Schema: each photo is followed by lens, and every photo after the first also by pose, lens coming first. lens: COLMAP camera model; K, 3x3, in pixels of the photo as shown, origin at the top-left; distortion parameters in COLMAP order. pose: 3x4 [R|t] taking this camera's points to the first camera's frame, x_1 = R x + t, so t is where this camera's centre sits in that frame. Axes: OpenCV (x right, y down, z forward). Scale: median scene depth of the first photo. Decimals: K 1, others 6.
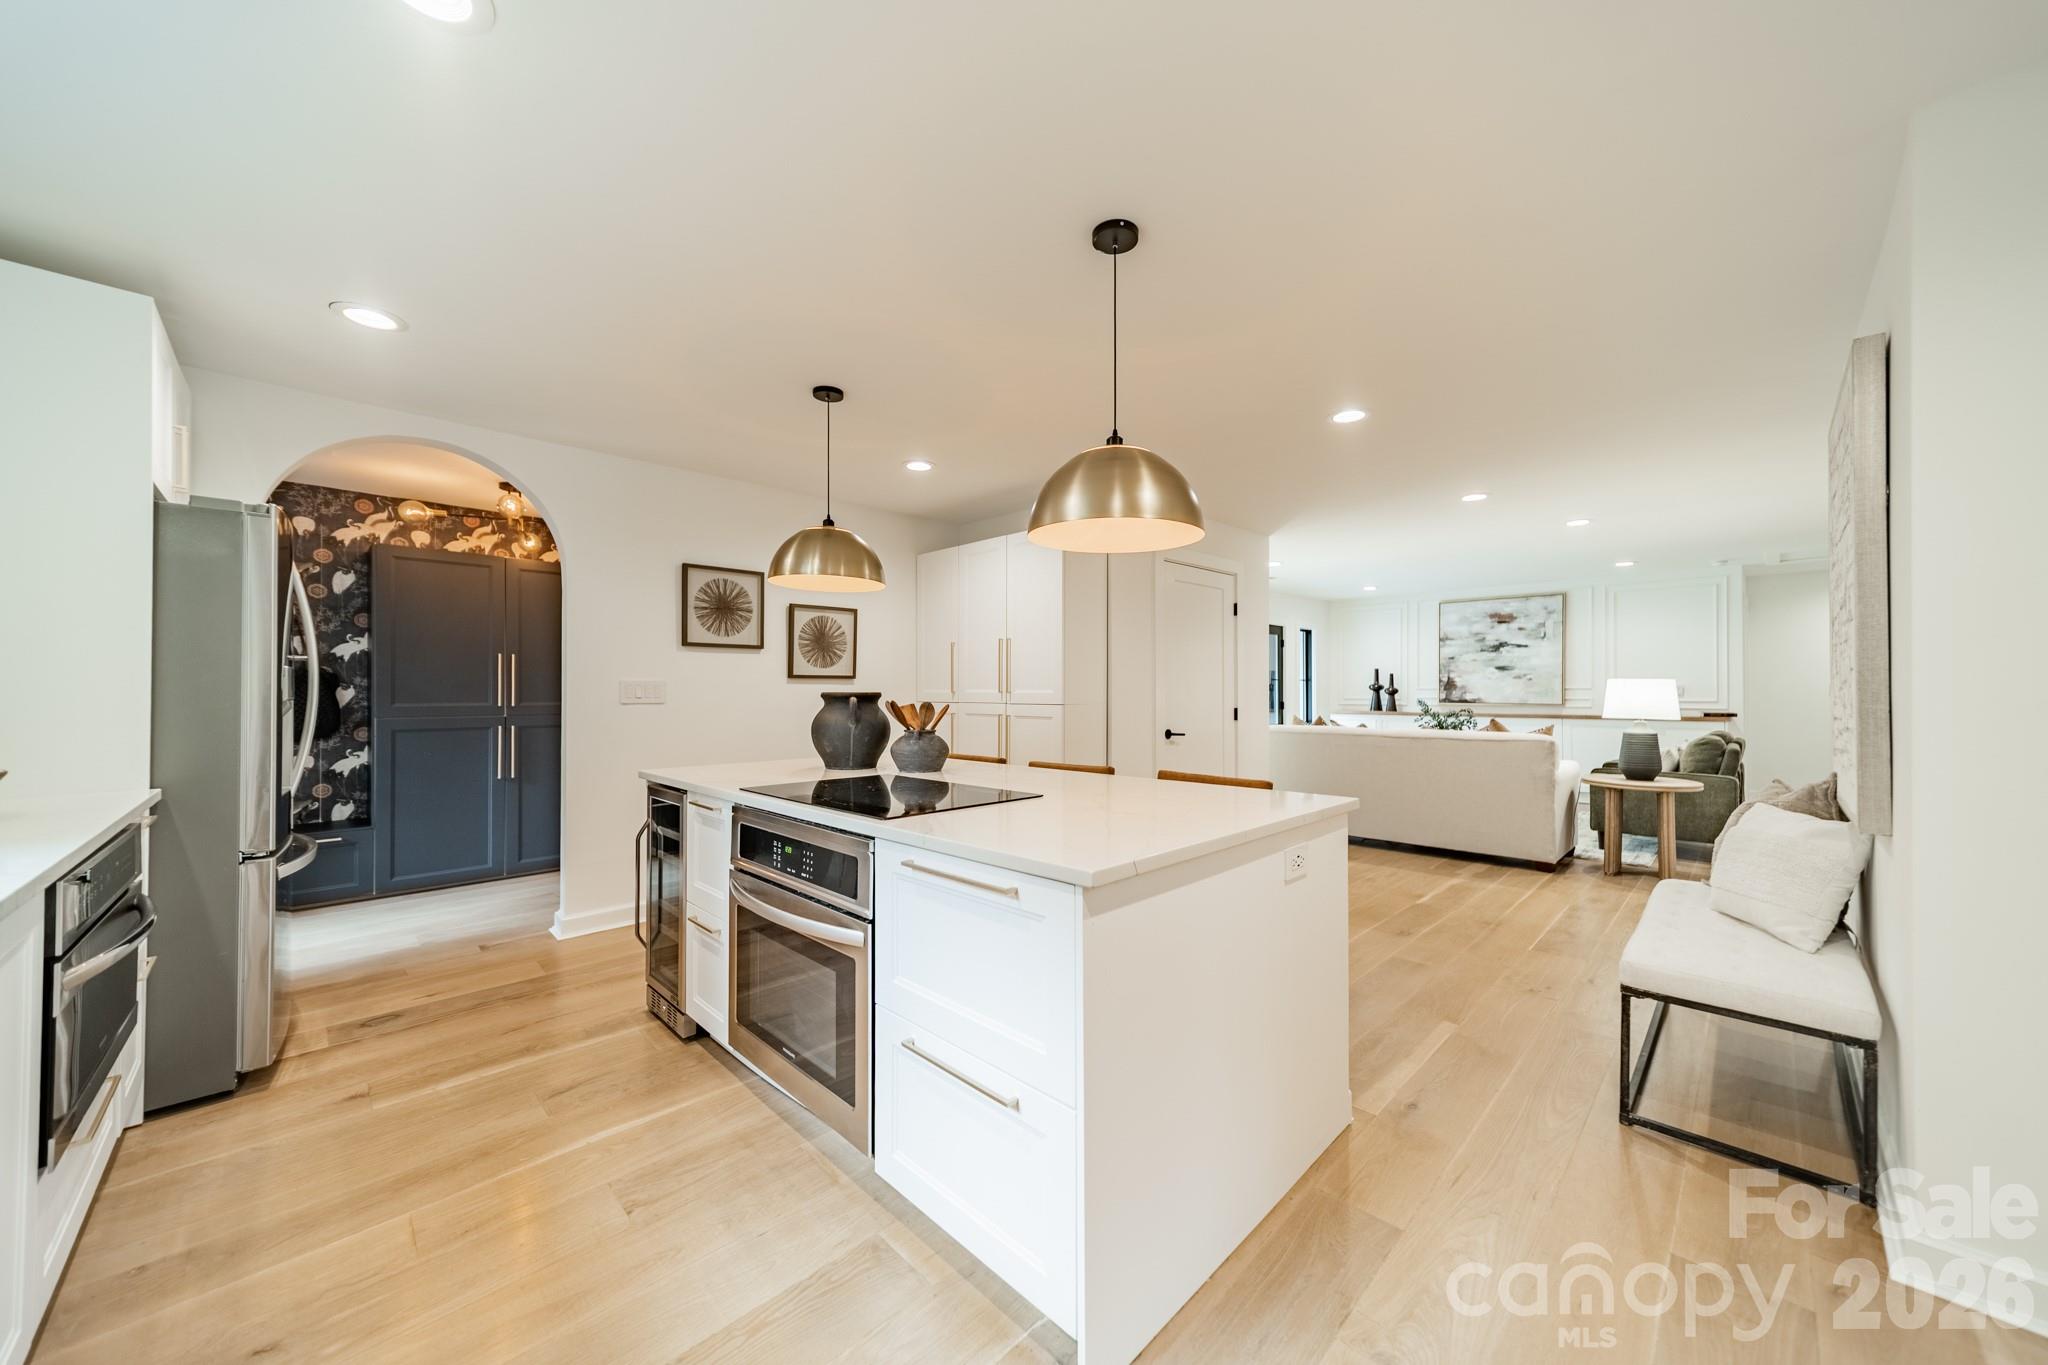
lens RADIAL K [[718.2, 0, 1053.2], [0, 718.2, 687.1], [0, 0, 1]] dist [-0.002426, -0.000164]
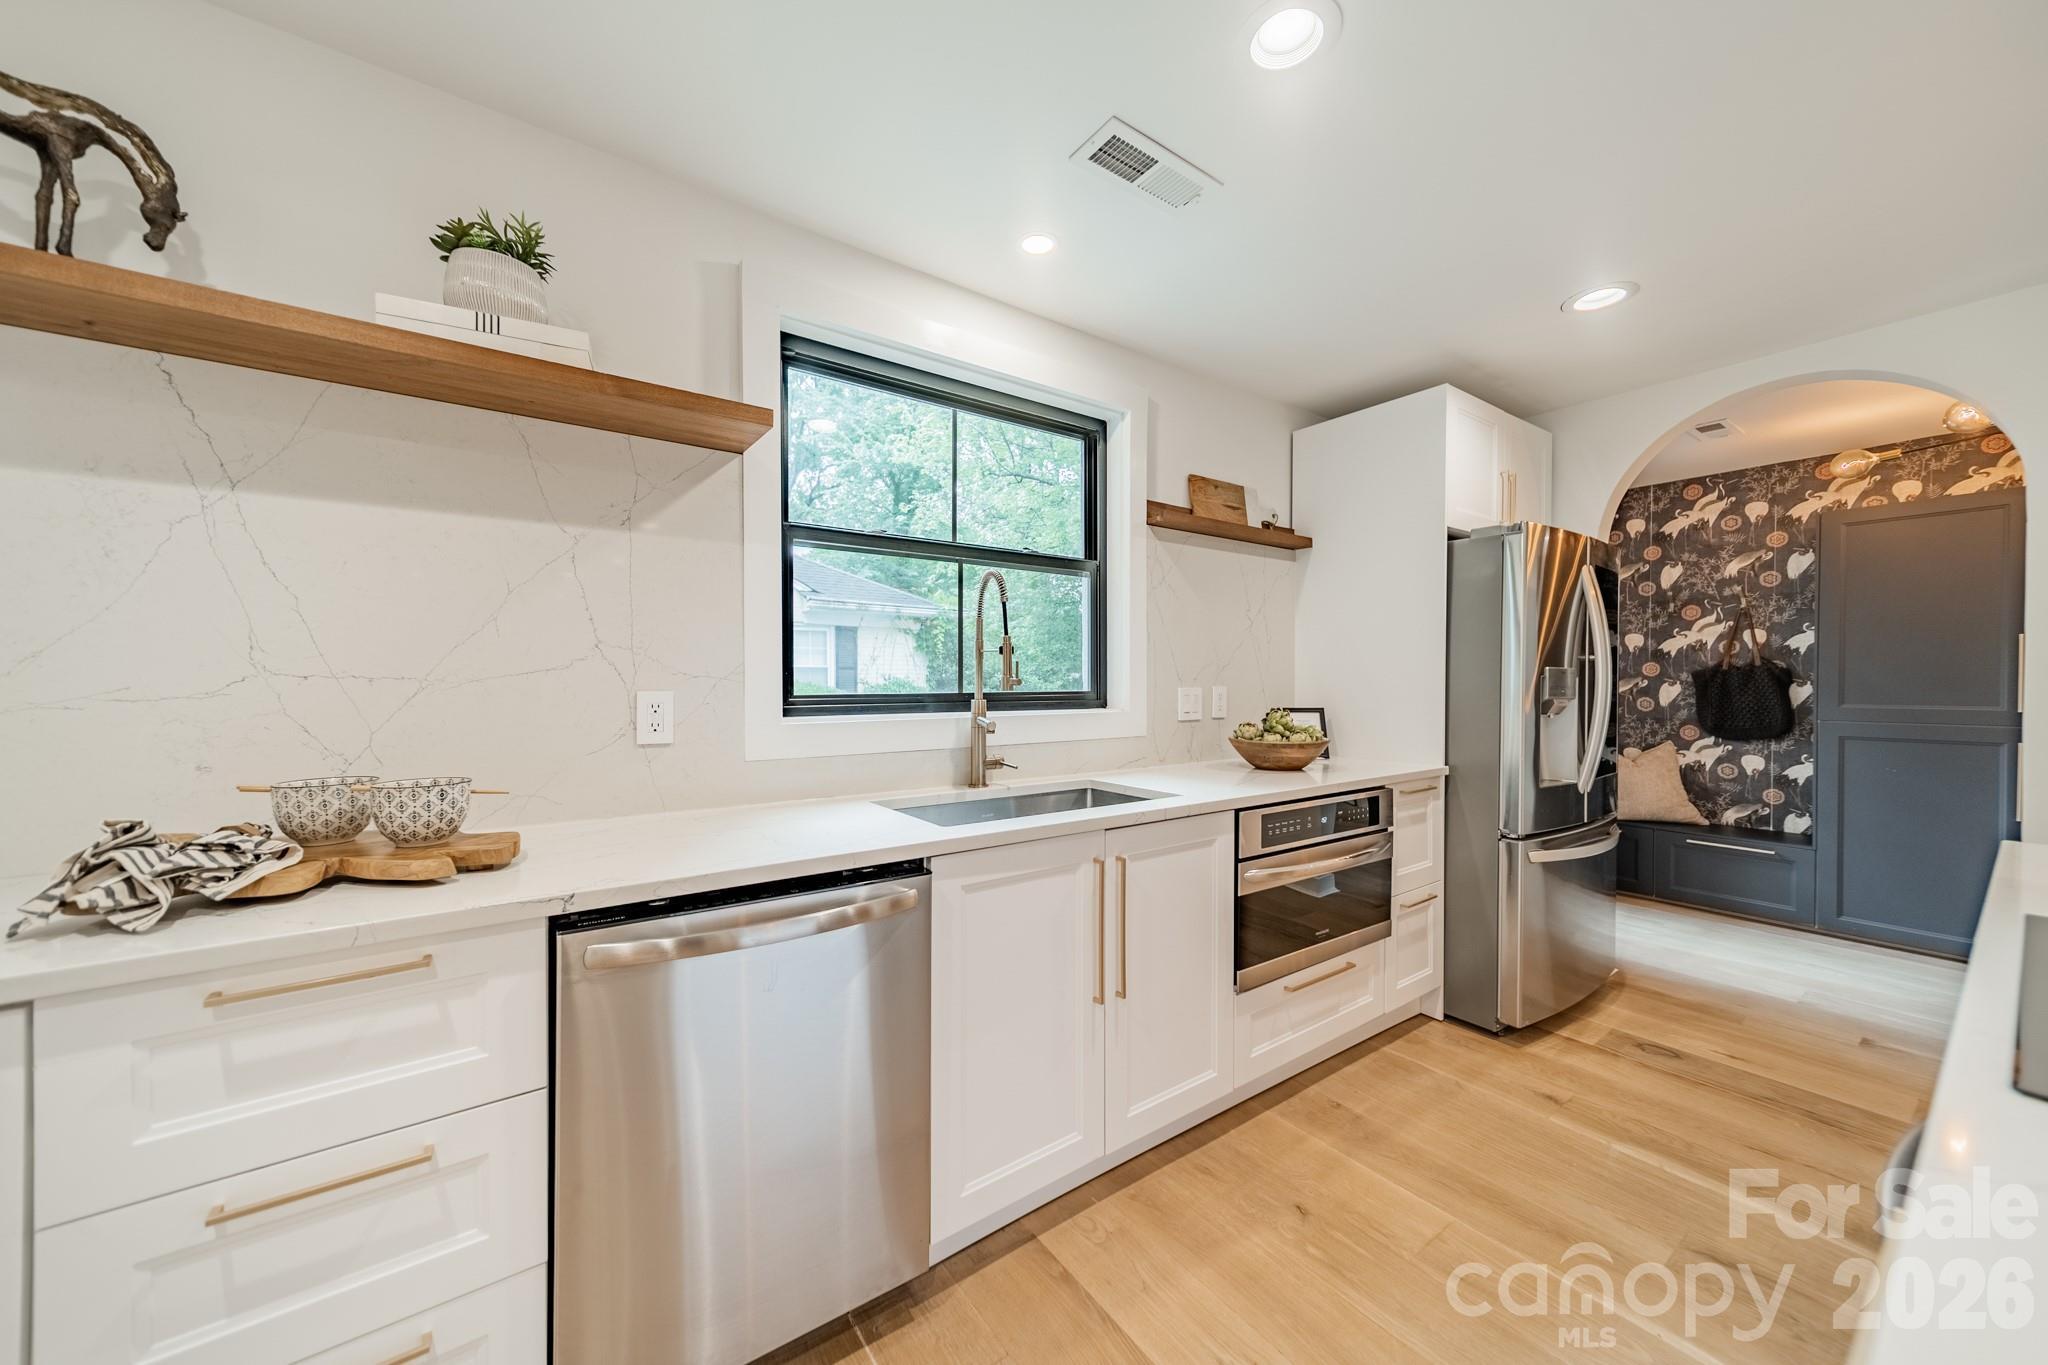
lens RADIAL K [[723.2, 0, 1027.9], [0, 723.2, 684.8], [0, 0, 1]] dist [0.008528, 0.000251]
pose [[-0.199278, 0.006000, -0.979925, 0.083128], [0.002017, 0.999982, 0.005712, -0.005333], [0.979941, -0.000838, -0.199287, 0.253519]]
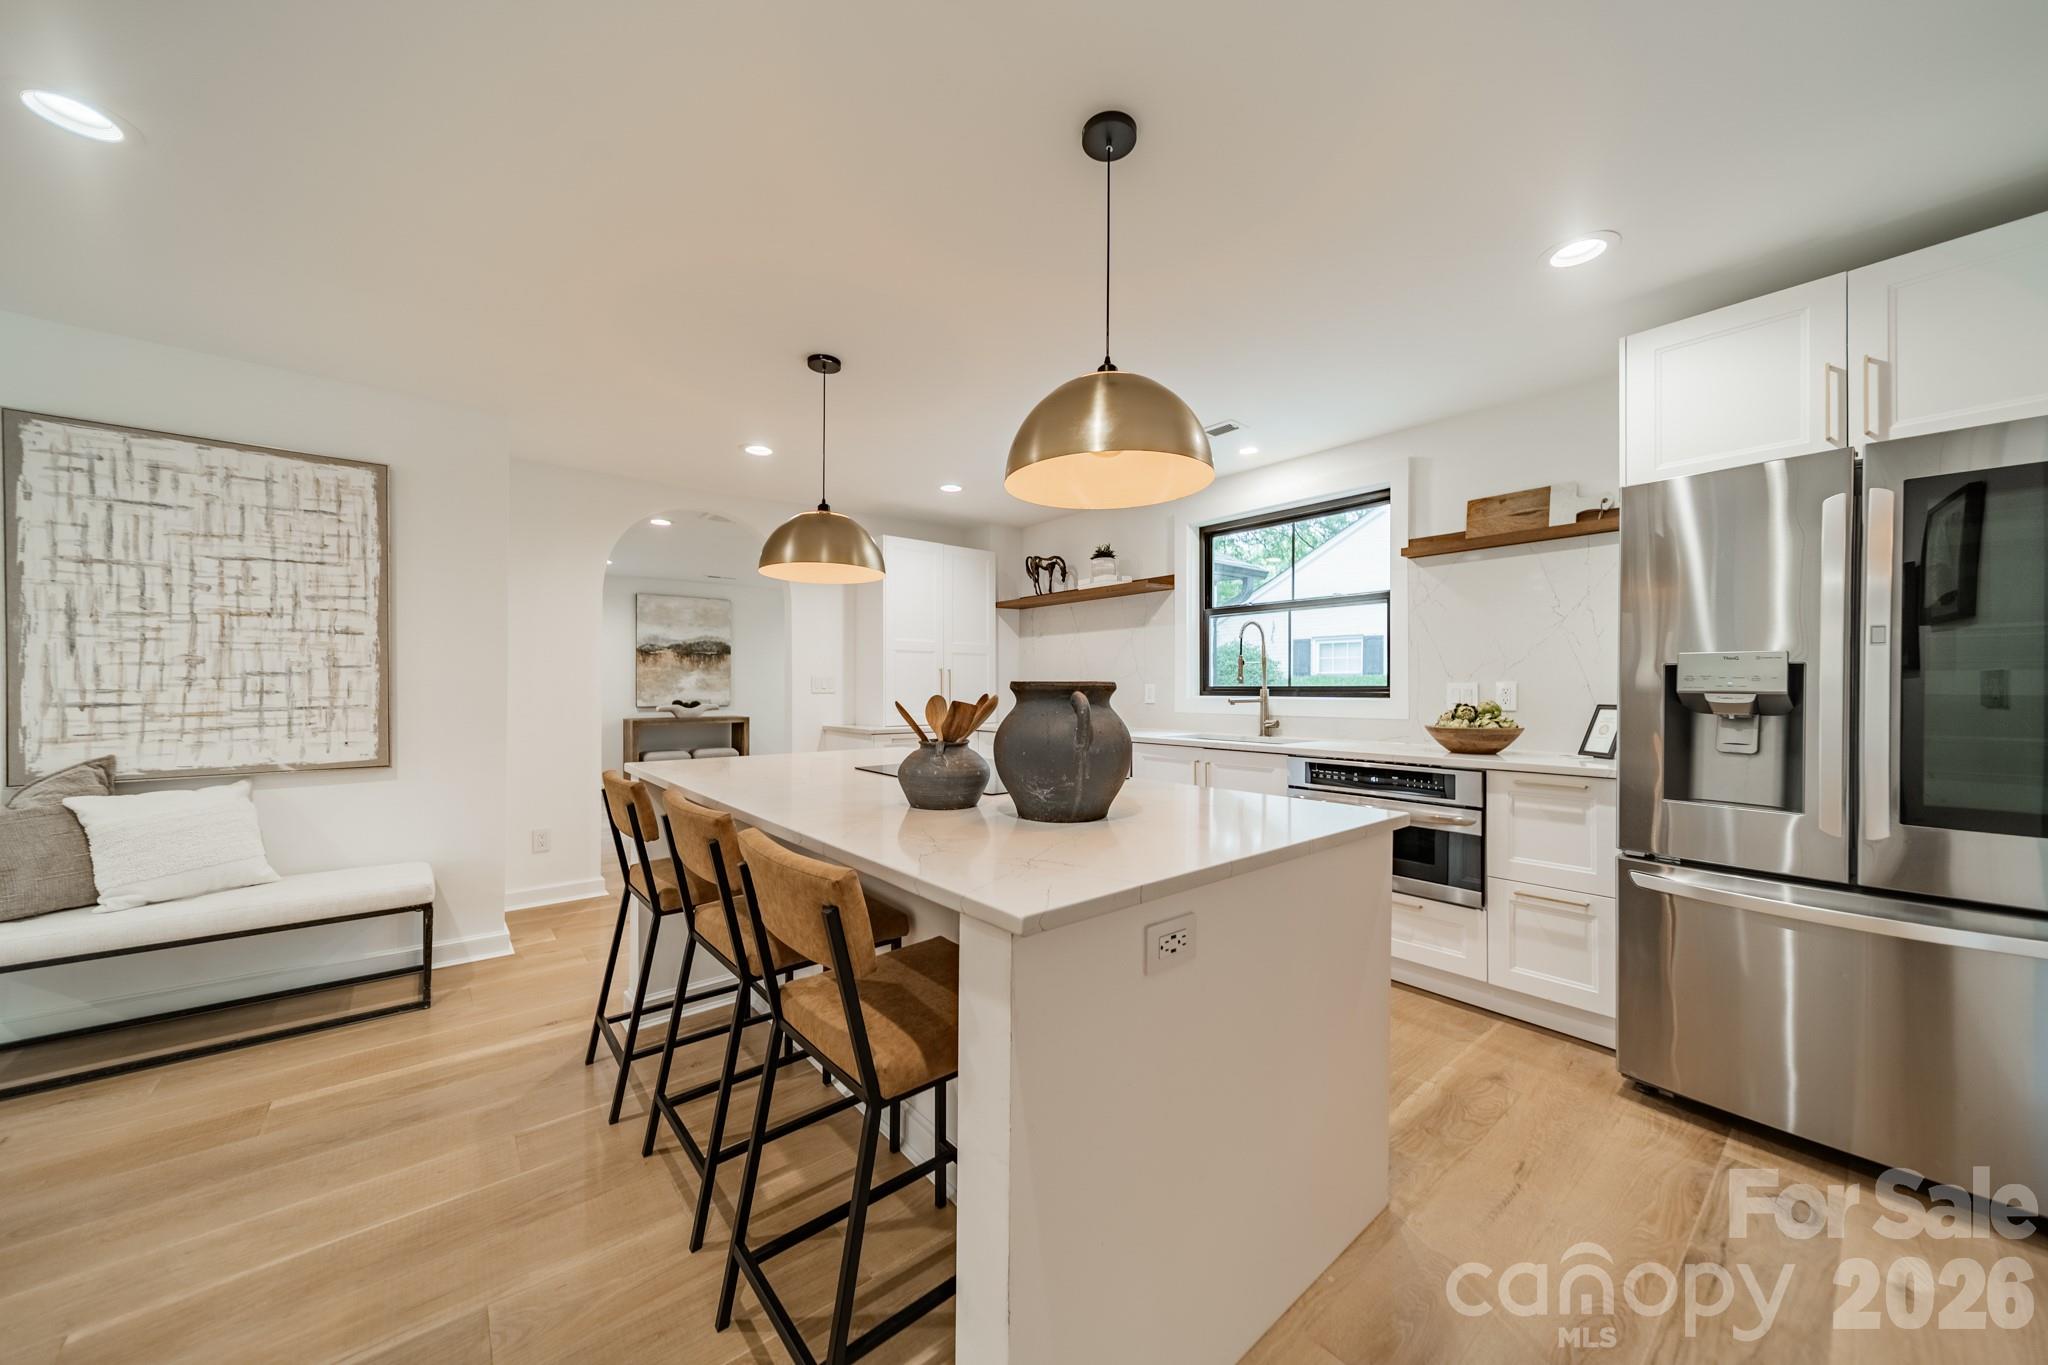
lens RADIAL K [[723.2, 0, 1027.9], [0, 723.2, 684.8], [0, 0, 1]] dist [0.008528, 0.000251]
pose [[-0.992619, -0.001899, 0.121264, -0.297295], [-0.002739, 0.999973, -0.006762, 0.013393], [-0.121248, -0.007044, -0.992597, 1.302662]]
